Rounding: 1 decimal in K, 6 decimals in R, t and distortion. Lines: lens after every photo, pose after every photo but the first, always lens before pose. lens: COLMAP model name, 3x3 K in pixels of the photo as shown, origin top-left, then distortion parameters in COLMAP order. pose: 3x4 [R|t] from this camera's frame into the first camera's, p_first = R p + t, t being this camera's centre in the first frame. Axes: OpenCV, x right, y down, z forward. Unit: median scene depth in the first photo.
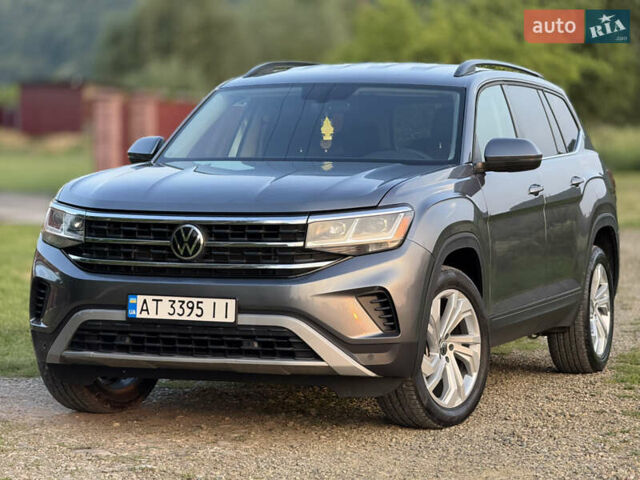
lens RADIAL K [[2332.0, 0, 320.0], [0, 2332.0, 240.0], [0, 0, 1]] dist [0.029324, 0.310146]
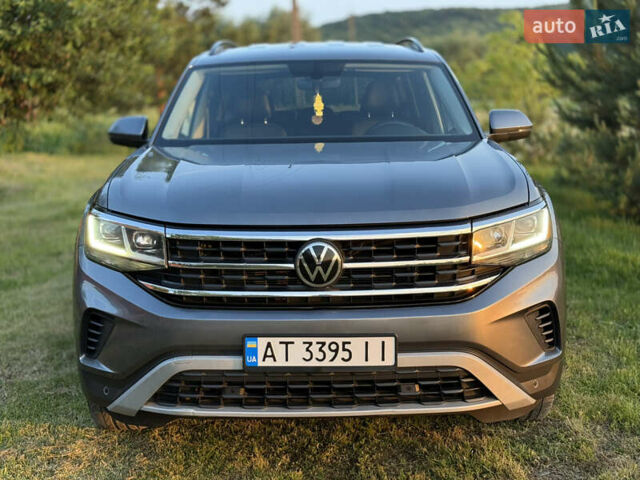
lens RADIAL K [[901.0, 0, 320.0], [0, 901.0, 240.0], [0, 0, 1]] dist [0.126885, -0.089438]
pose [[0.938920, -0.077026, 0.335404, -0.156997], [0.036052, 0.991282, 0.126728, -0.045392], [-0.342241, -0.106896, 0.933512, 0.721124]]
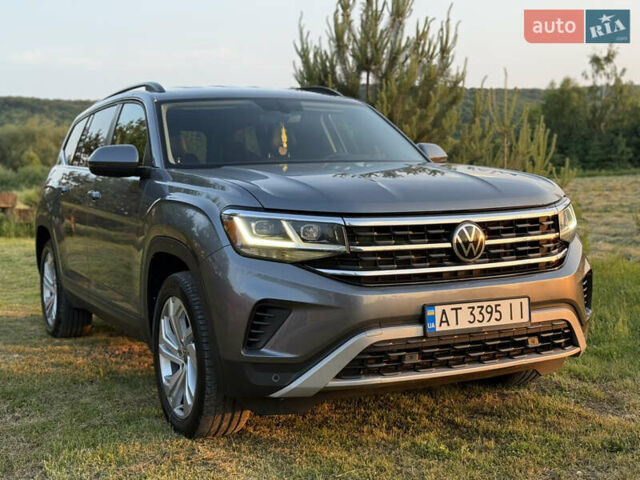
lens RADIAL K [[901.0, 0, 320.0], [0, 901.0, 240.0], [0, 0, 1]] dist [0.126885, -0.089438]
pose [[0.681906, -0.077809, 0.727289, -0.359467], [0.060176, 0.996923, 0.050235, -0.021727], [-0.728960, 0.009509, 0.684490, 0.797959]]
